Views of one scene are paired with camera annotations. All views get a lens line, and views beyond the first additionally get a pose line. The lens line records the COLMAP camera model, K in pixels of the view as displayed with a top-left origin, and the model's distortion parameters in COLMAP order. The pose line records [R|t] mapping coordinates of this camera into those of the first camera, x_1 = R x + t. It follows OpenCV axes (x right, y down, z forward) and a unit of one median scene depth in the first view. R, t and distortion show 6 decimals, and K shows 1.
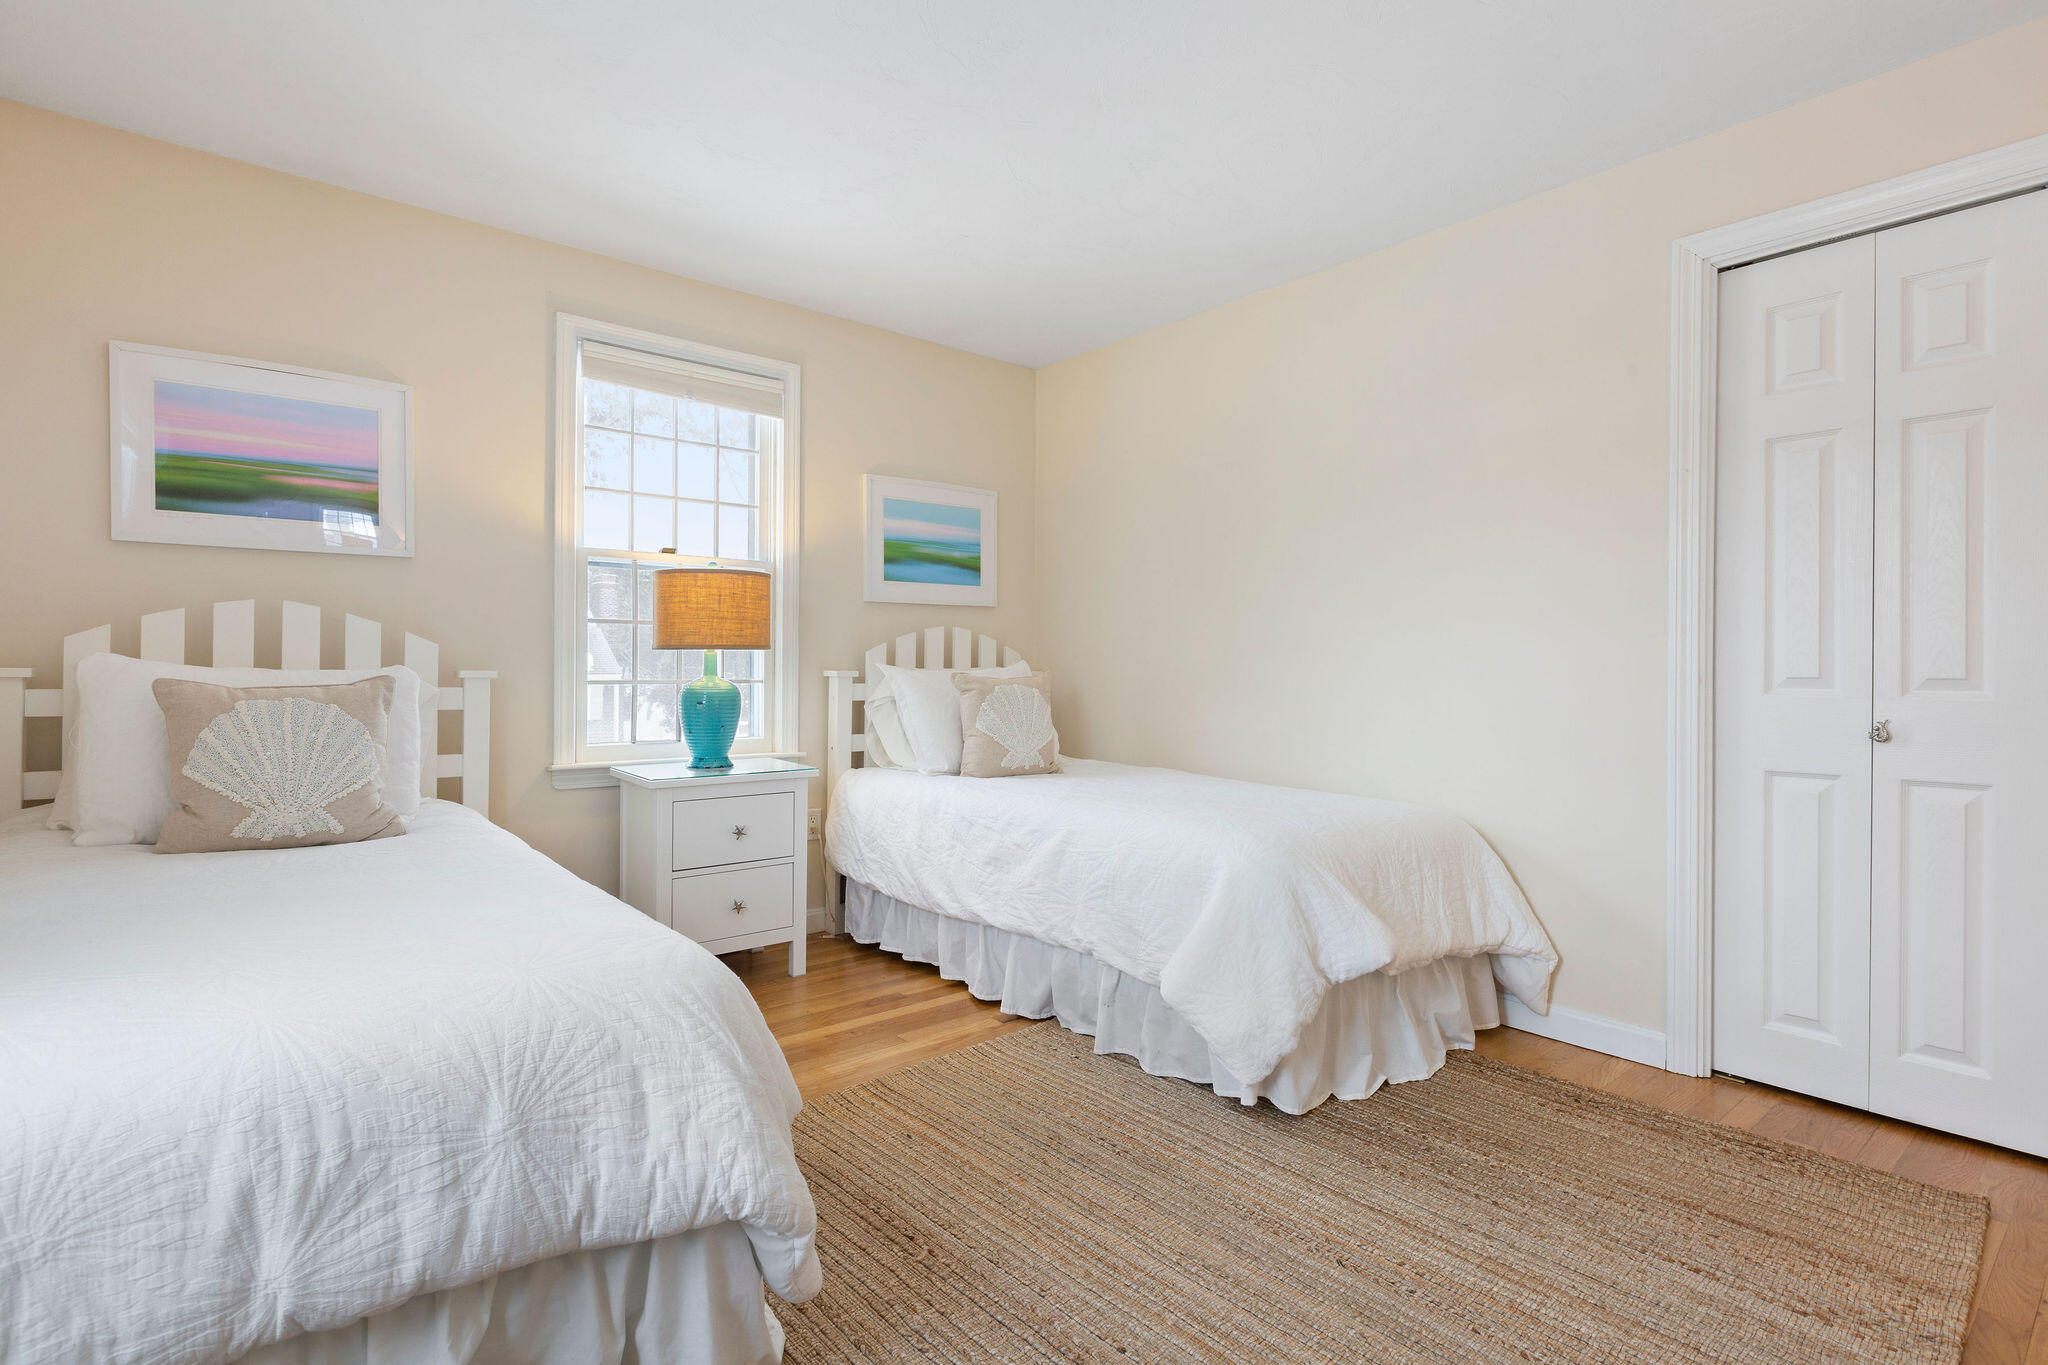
lens RADIAL K [[963.7, 0, 1008.2], [0, 963.7, 672.5], [0, 0, 1]] dist [-0.003335, 0.000645]
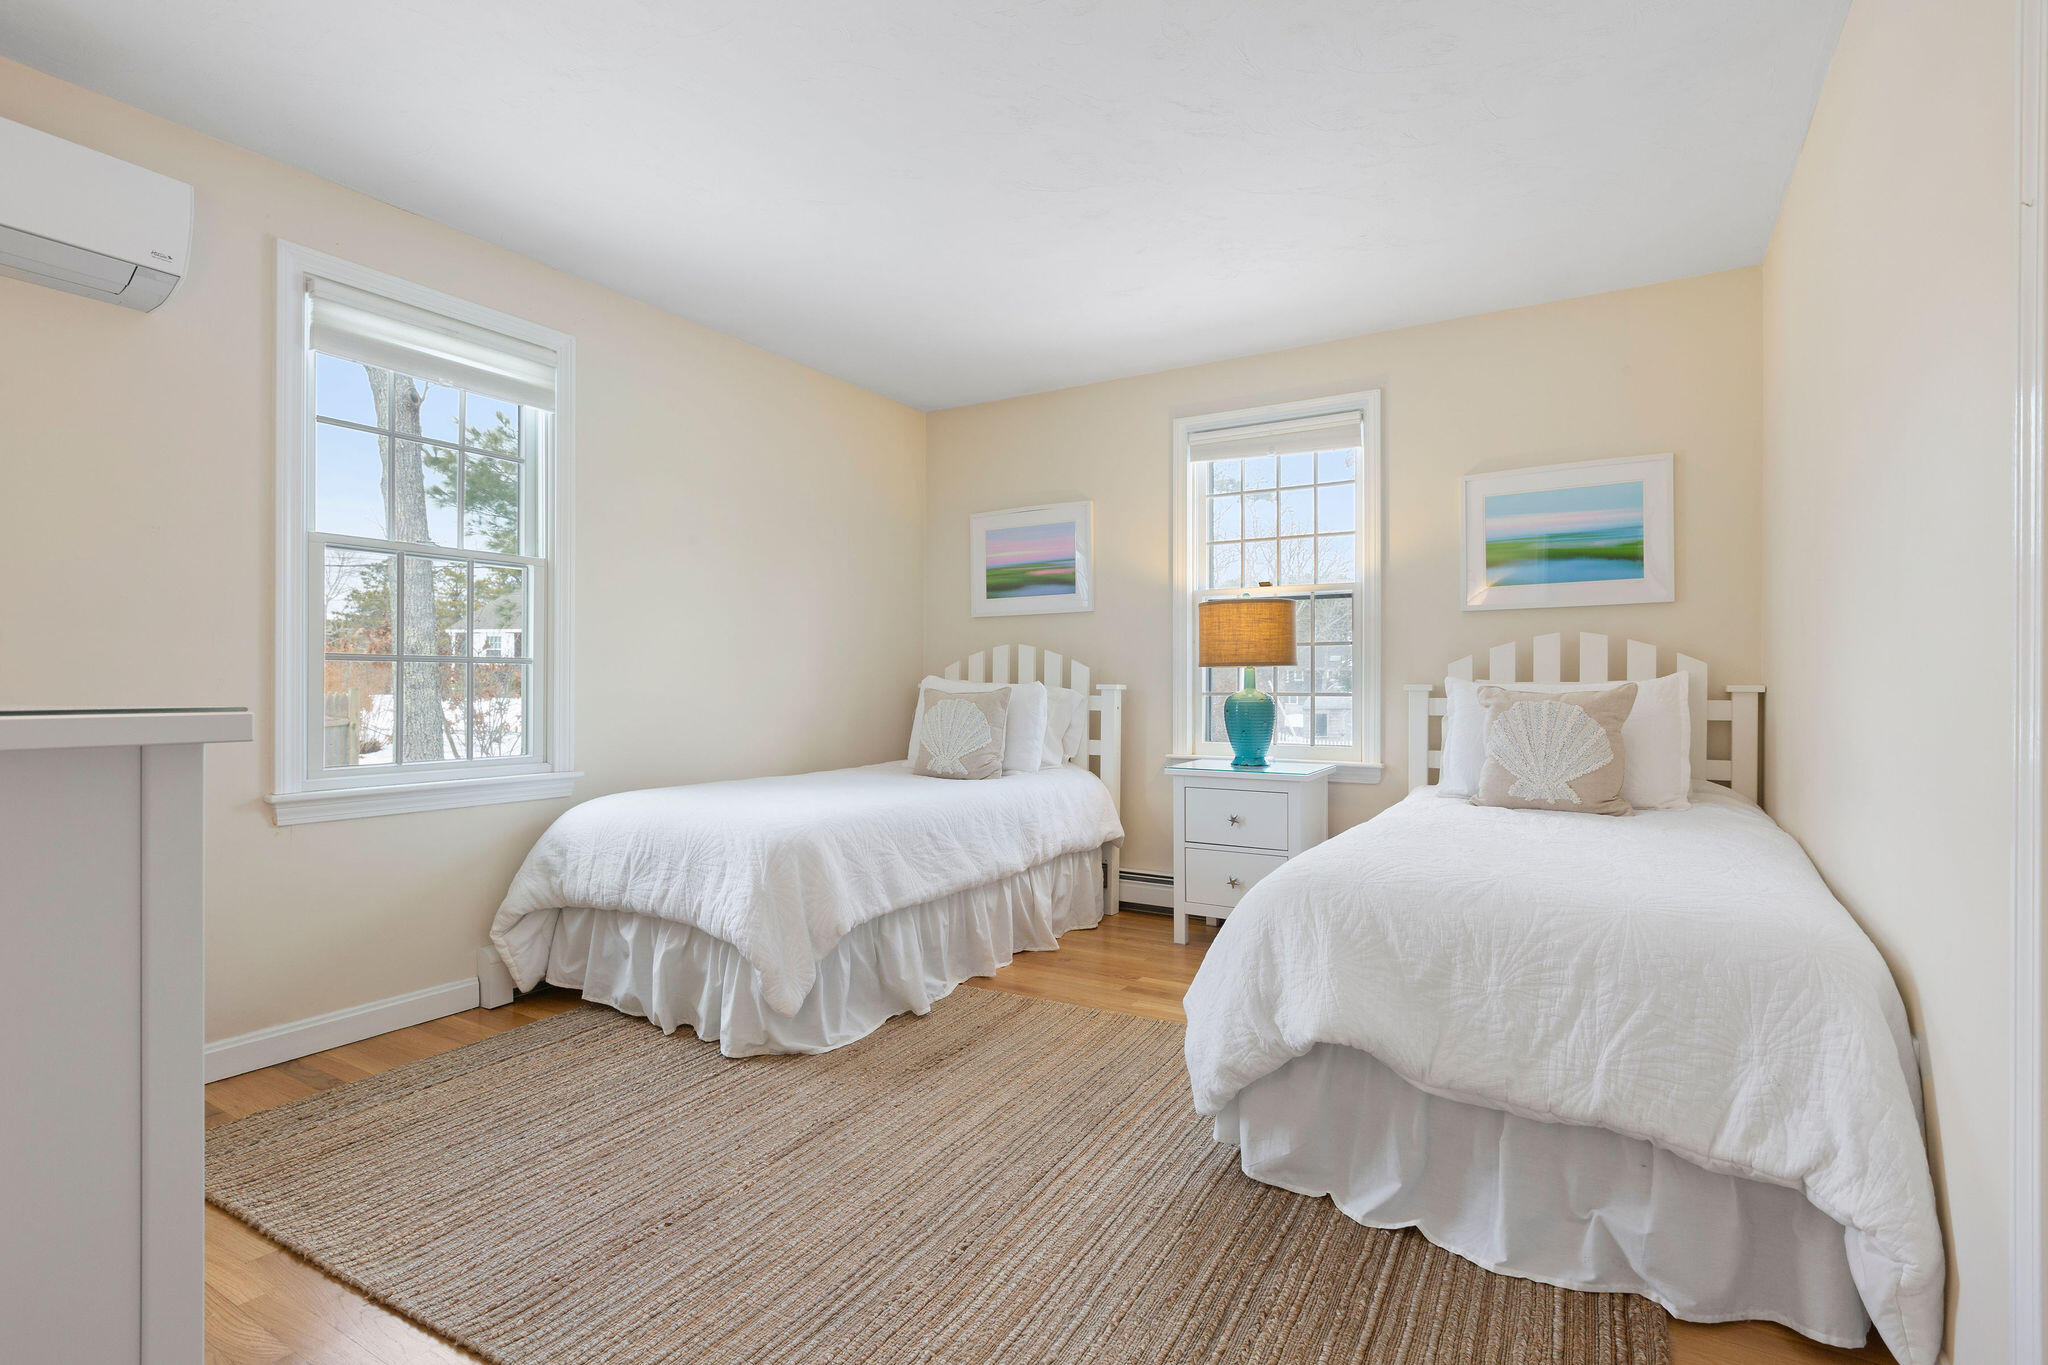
lens RADIAL K [[963.7, 0, 1010.5], [0, 963.7, 683.3], [0, 0, 1]] dist [-0.003335, 0.000645]
pose [[0.339848, -0.000403, -0.940480, 0.704686], [-0.002459, 0.999996, -0.001317, -0.000930], [0.940477, 0.002760, 0.339846, 0.313874]]
